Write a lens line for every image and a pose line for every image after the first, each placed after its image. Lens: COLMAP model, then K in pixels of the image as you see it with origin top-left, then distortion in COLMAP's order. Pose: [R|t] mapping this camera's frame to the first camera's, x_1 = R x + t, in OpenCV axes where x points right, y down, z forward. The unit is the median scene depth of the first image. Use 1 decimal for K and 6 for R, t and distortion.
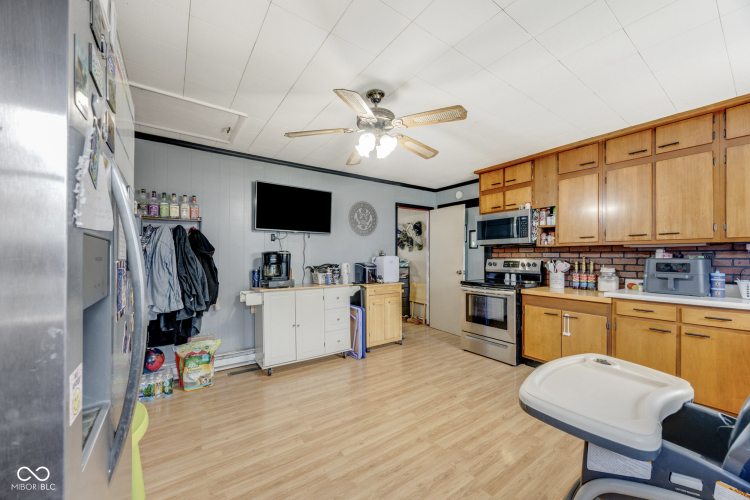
lens RADIAL K [[300.4, 0, 383.3], [0, 300.4, 255.9], [0, 0, 1]] dist [0.001547, 0.000135]
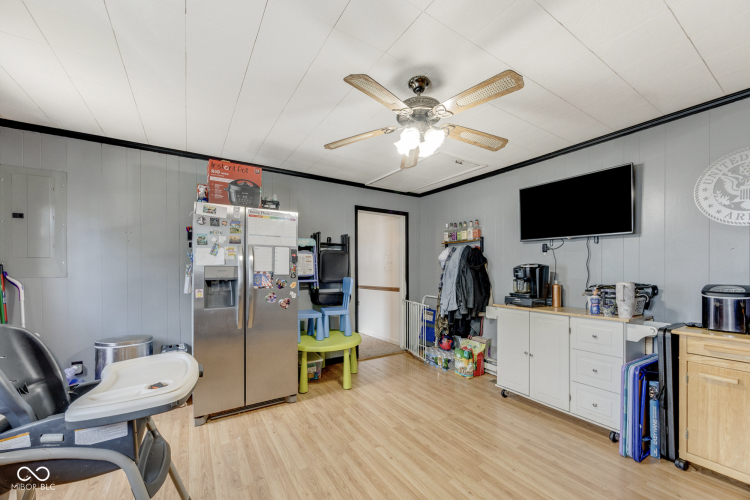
lens RADIAL K [[300.4, 0, 360.5], [0, 300.4, 270.8], [0, 0, 1]] dist [0.001547, 0.000135]
pose [[-0.117548, 0.006767, -0.993044, 0.623218], [-0.005554, 0.999957, 0.007471, -0.001070], [0.993052, 0.006393, -0.117505, 0.683207]]
